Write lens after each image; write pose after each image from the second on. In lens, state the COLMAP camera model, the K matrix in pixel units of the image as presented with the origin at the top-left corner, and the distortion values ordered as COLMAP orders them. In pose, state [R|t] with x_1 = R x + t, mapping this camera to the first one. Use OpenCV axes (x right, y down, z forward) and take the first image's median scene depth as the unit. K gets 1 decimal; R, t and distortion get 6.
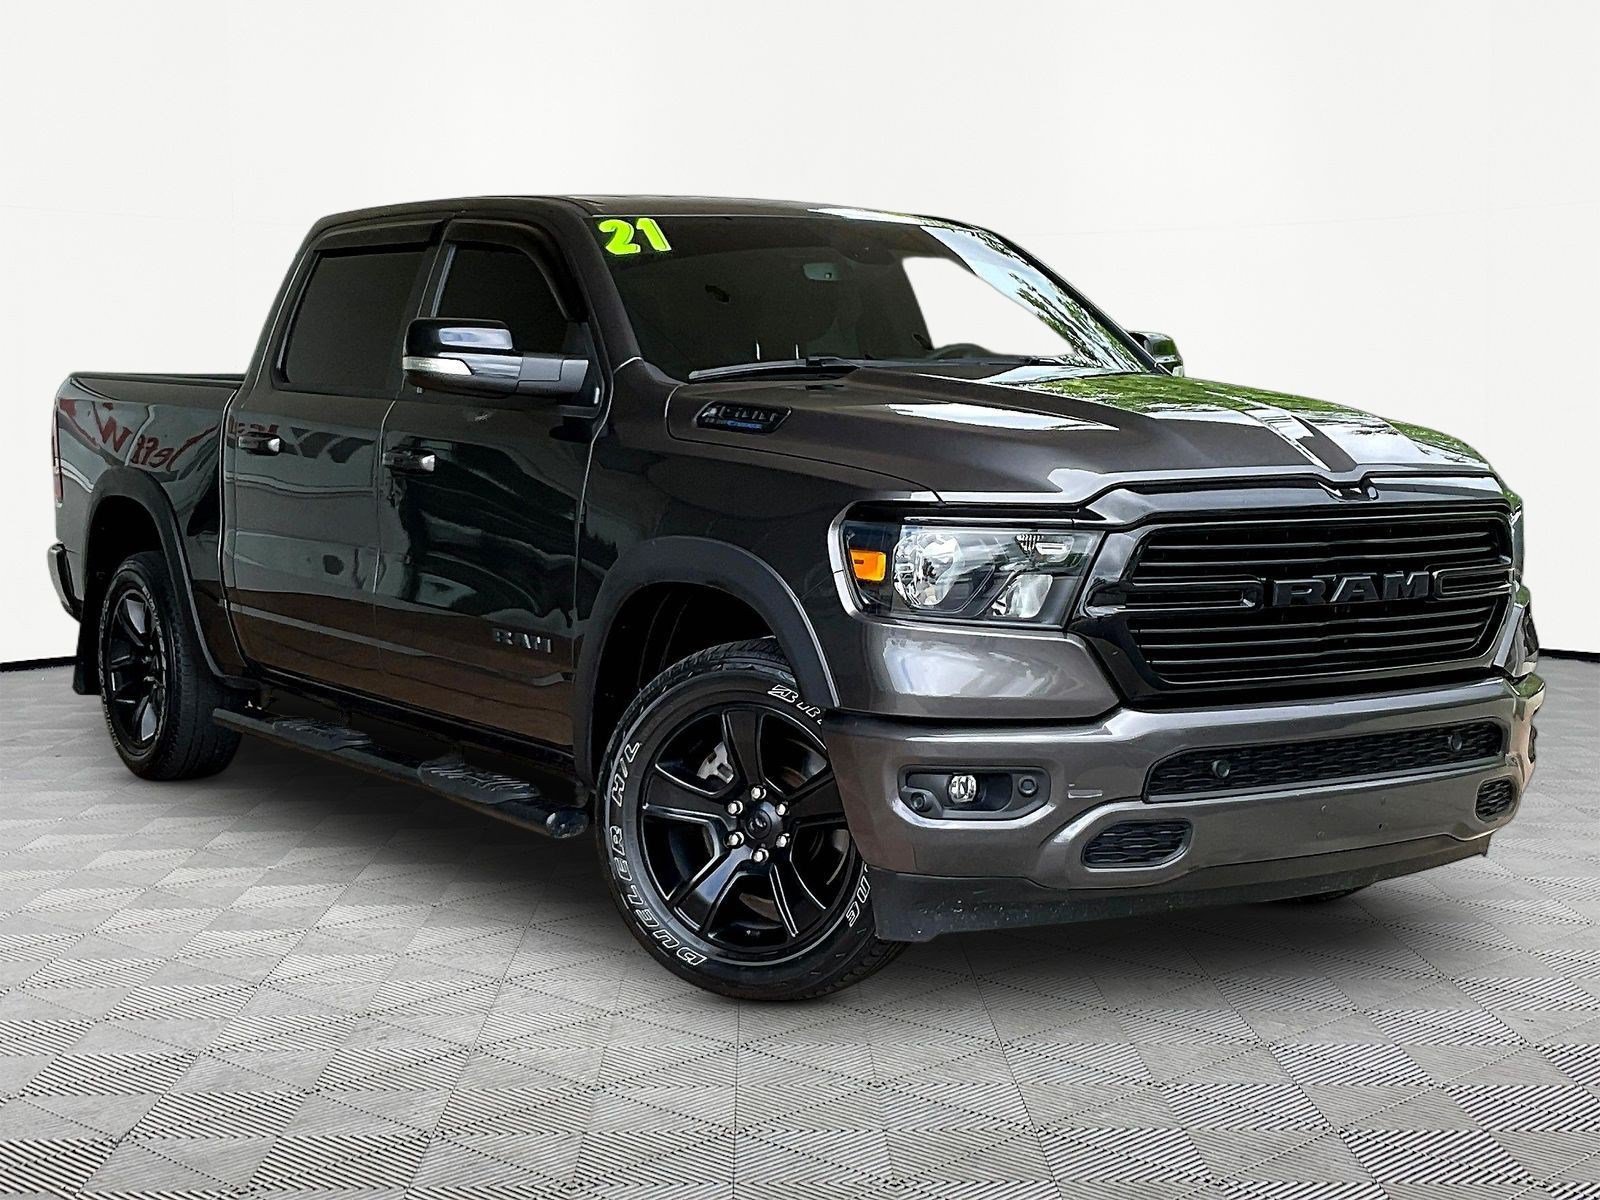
lens RADIAL K [[2046.9, 0, 799.8], [0, 2046.9, 598.1], [0, 0, 1]] dist [-0.078677, 0.000000]
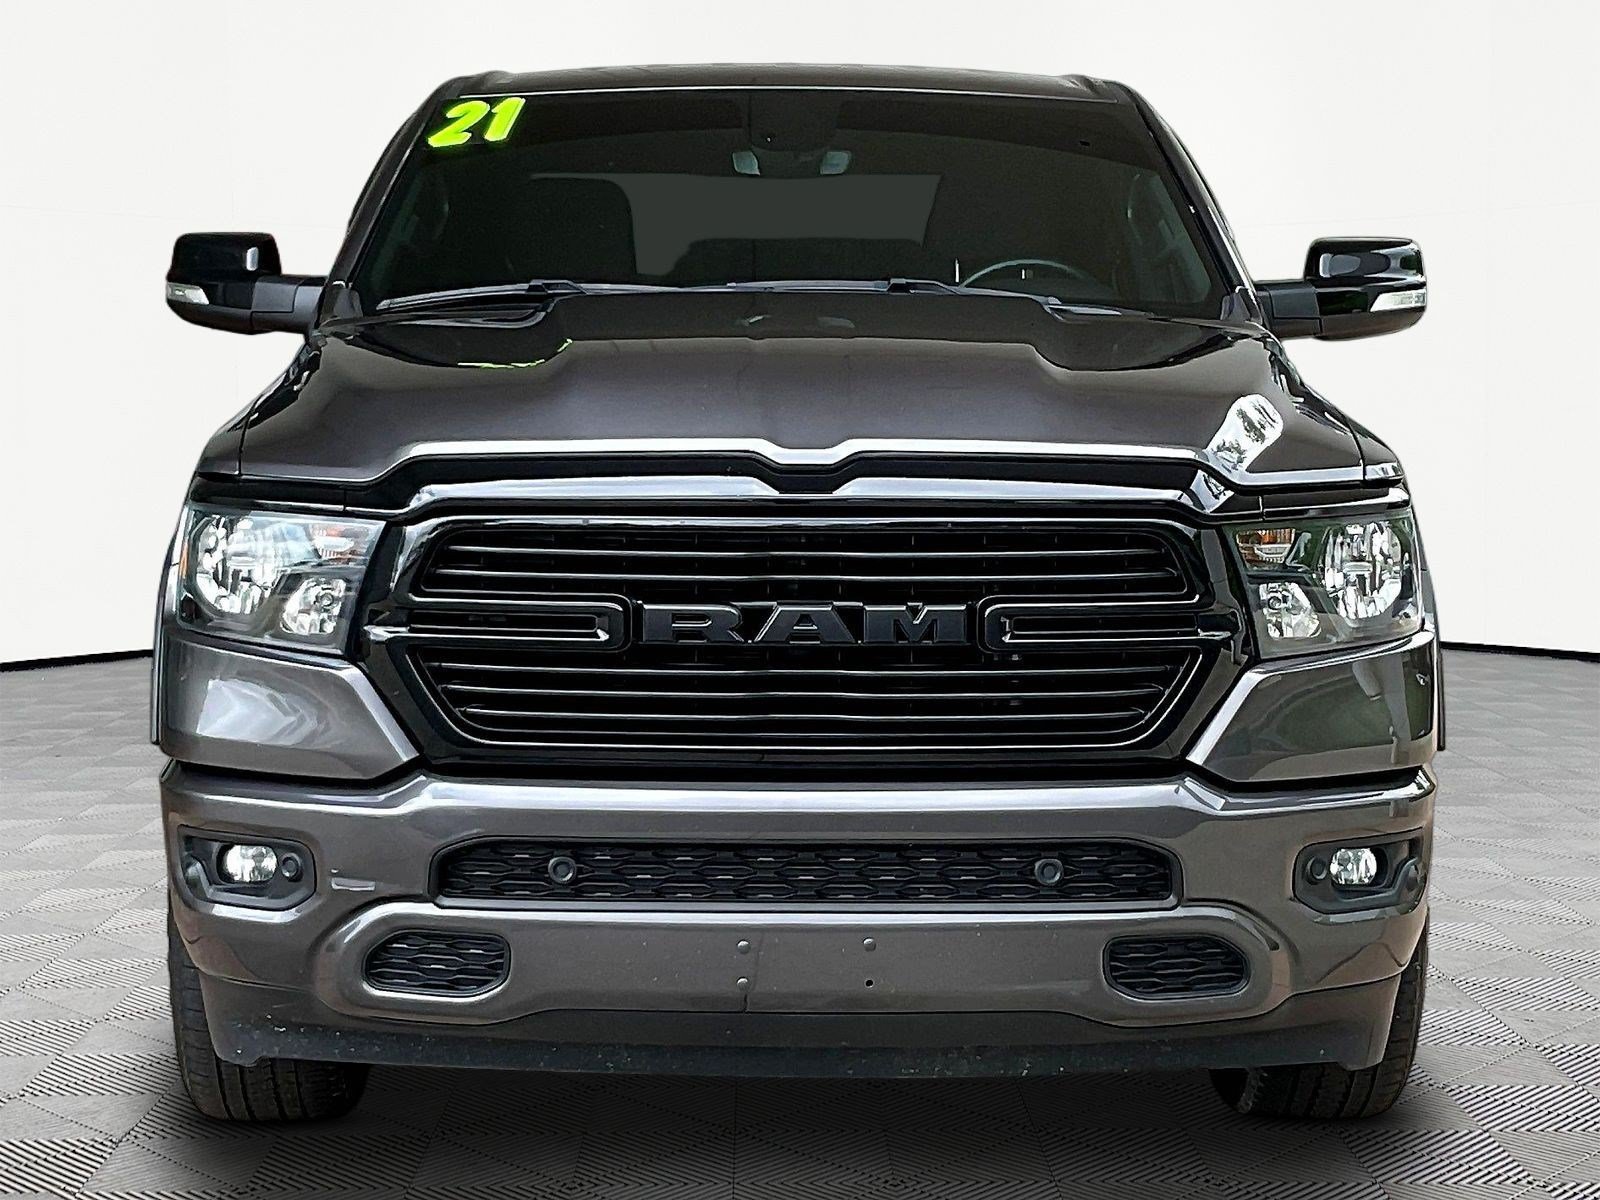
lens RADIAL K [[2534.6, 0, 800.0], [0, 2534.6, 601.0], [0, 0, 1]] dist [0.001086, 0.000000]
pose [[0.945775, 0.057491, -0.319694, 0.556609], [-0.054402, 0.998346, 0.018591, -0.028728], [0.320234, -0.000191, 0.947338, 0.204005]]
